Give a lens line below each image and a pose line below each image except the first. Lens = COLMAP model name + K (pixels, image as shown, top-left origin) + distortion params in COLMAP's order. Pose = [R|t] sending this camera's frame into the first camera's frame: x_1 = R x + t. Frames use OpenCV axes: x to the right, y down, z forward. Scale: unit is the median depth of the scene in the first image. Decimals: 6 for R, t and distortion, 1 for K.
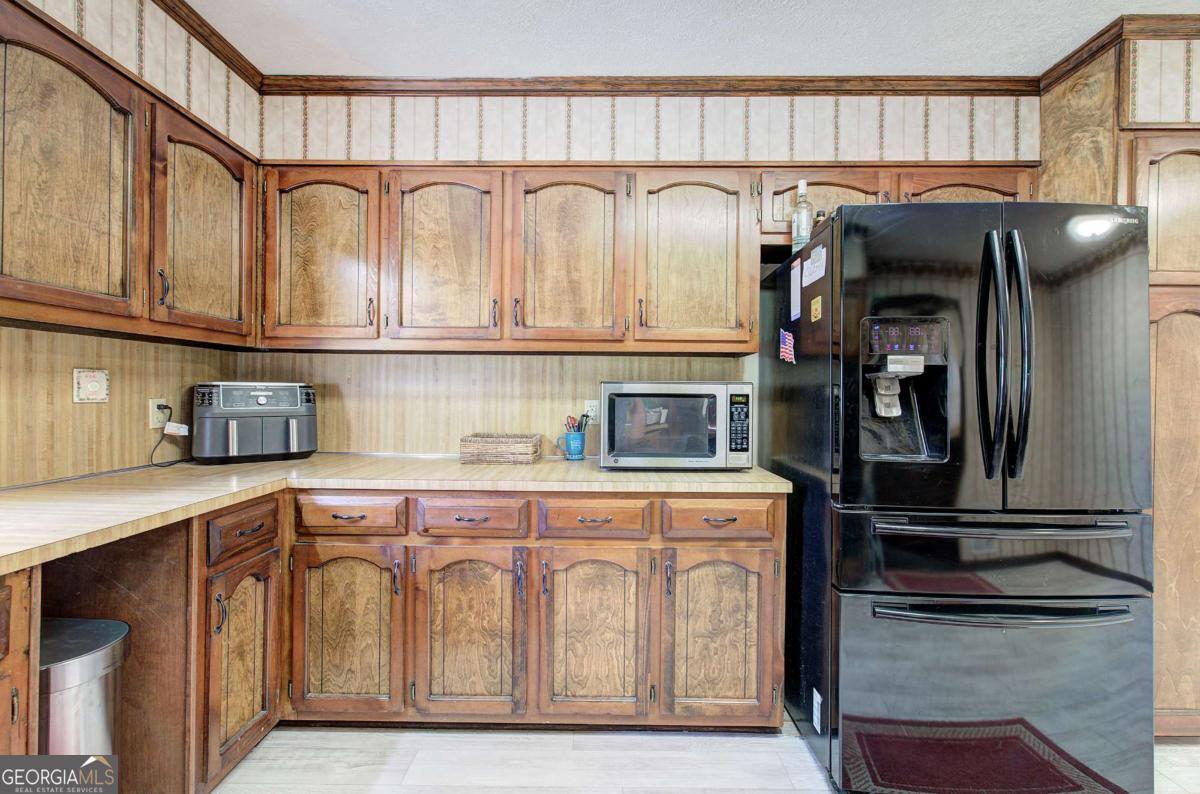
lens RADIAL K [[507.3, 0, 601.6], [0, 507.3, 394.9], [0, 0, 1]] dist [-0.003148, 0.000291]
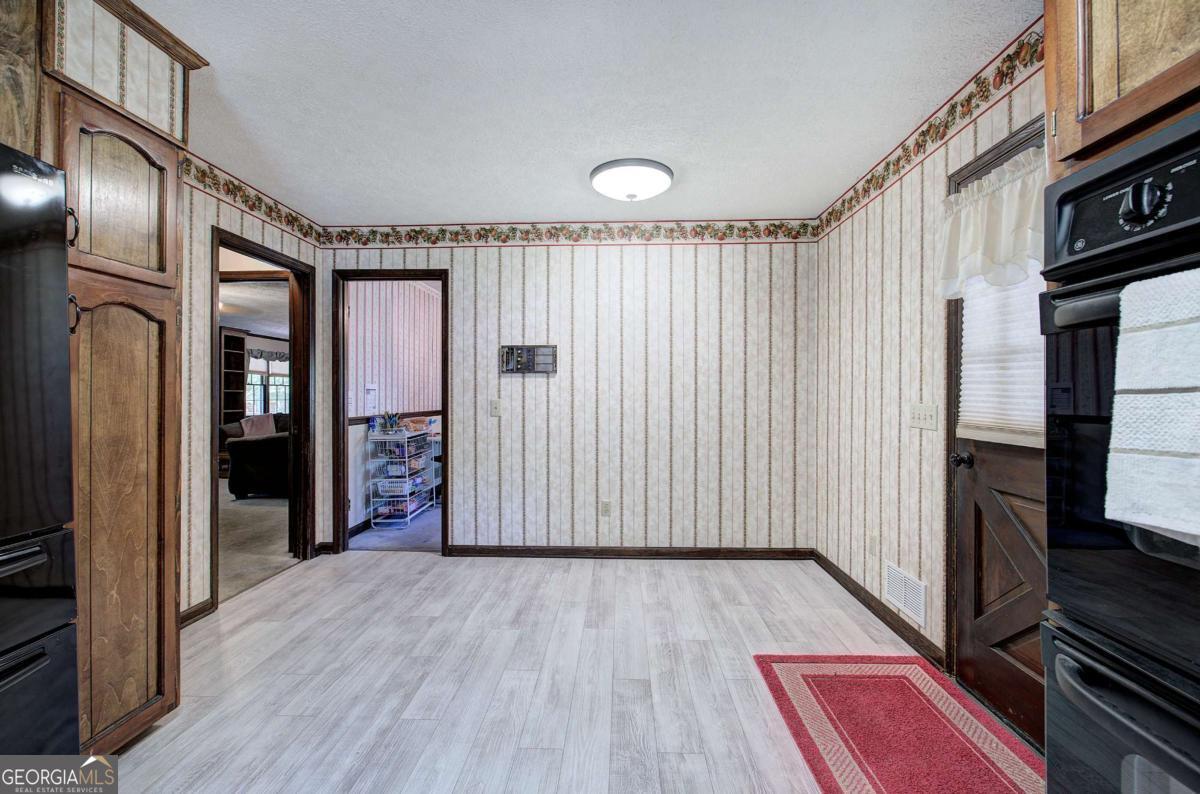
lens RADIAL K [[507.3, 0, 600.0], [0, 507.3, 396.0], [0, 0, 1]] dist [-0.003148, 0.000291]
pose [[0.034598, -0.010766, 0.999343, 0.213693], [0.002573, 0.999940, 0.010684, 0.002069], [-0.999398, 0.002201, 0.034623, 0.054723]]
